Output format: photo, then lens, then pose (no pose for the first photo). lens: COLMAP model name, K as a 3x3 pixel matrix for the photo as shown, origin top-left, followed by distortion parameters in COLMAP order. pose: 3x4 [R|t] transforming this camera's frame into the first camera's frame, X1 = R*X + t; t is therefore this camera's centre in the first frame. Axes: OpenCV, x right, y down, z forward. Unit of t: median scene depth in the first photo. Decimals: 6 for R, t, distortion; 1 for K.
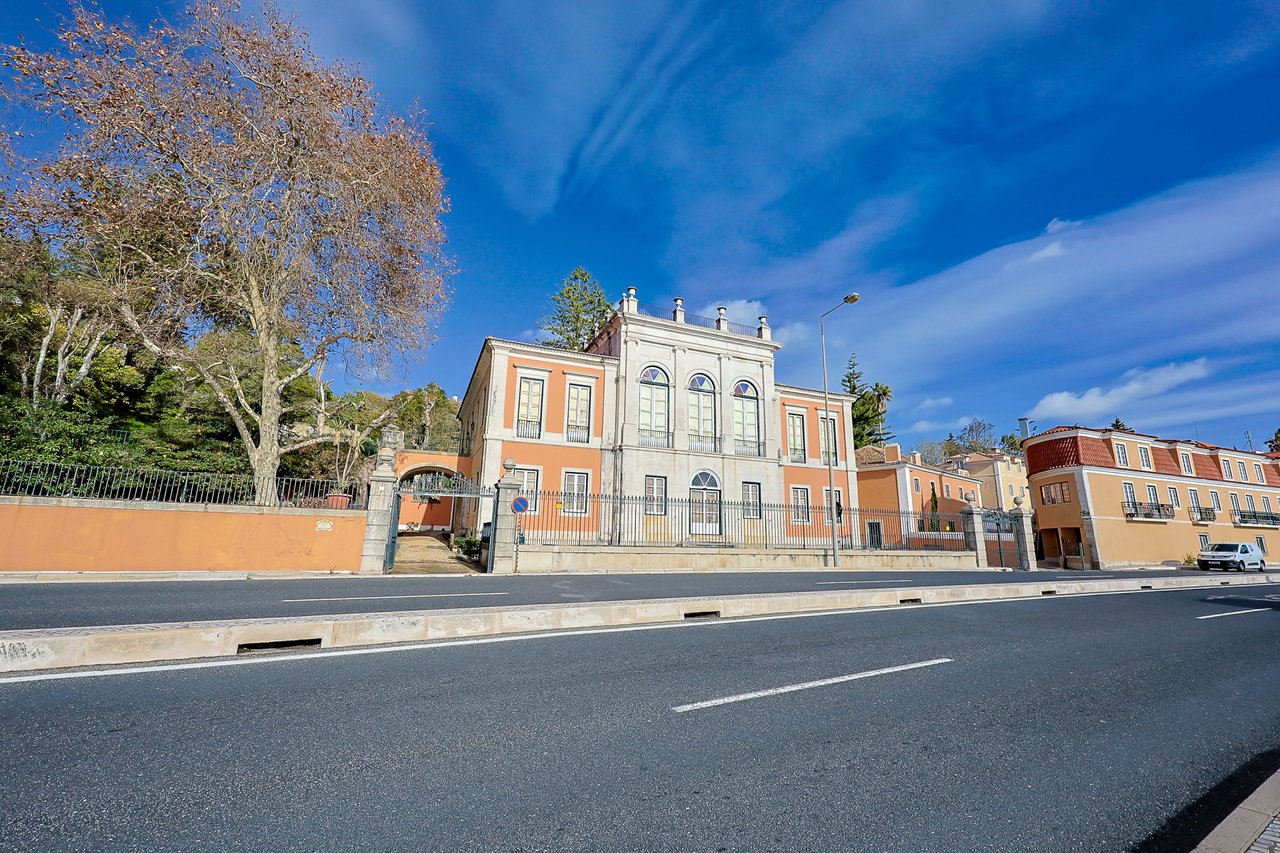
lens RADIAL K [[517.3, 0, 637.2], [0, 517.3, 421.4], [0, 0, 1]] dist [0.007648, -0.000003]
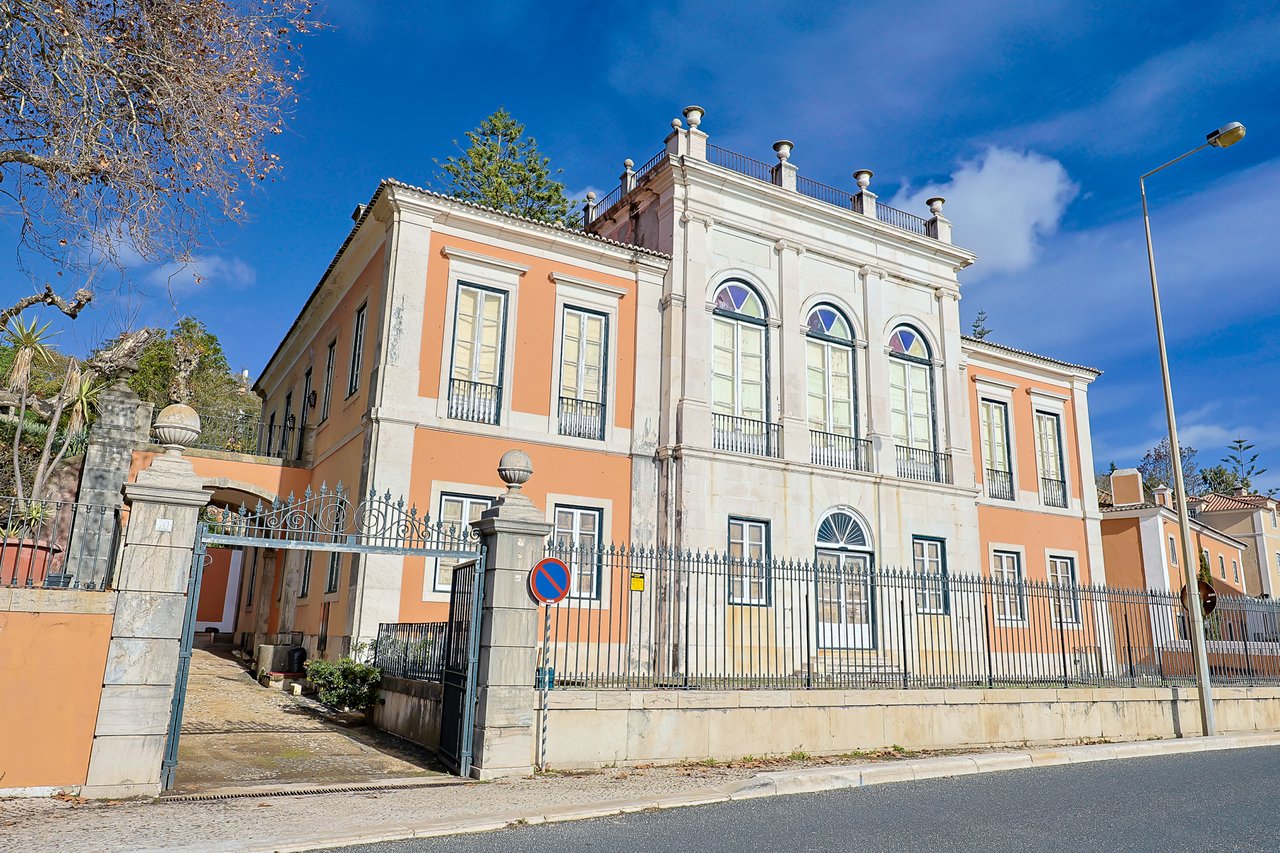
lens RADIAL K [[885.7, 0, 633.7], [0, 885.7, 418.9], [0, 0, 1]] dist [0.011978, -0.004603]
pose [[0.990989, 0.034692, 0.129372, -0.158520], [-0.031918, 0.999215, -0.023457, 0.038537], [-0.130084, 0.019117, 0.991319, 0.234342]]
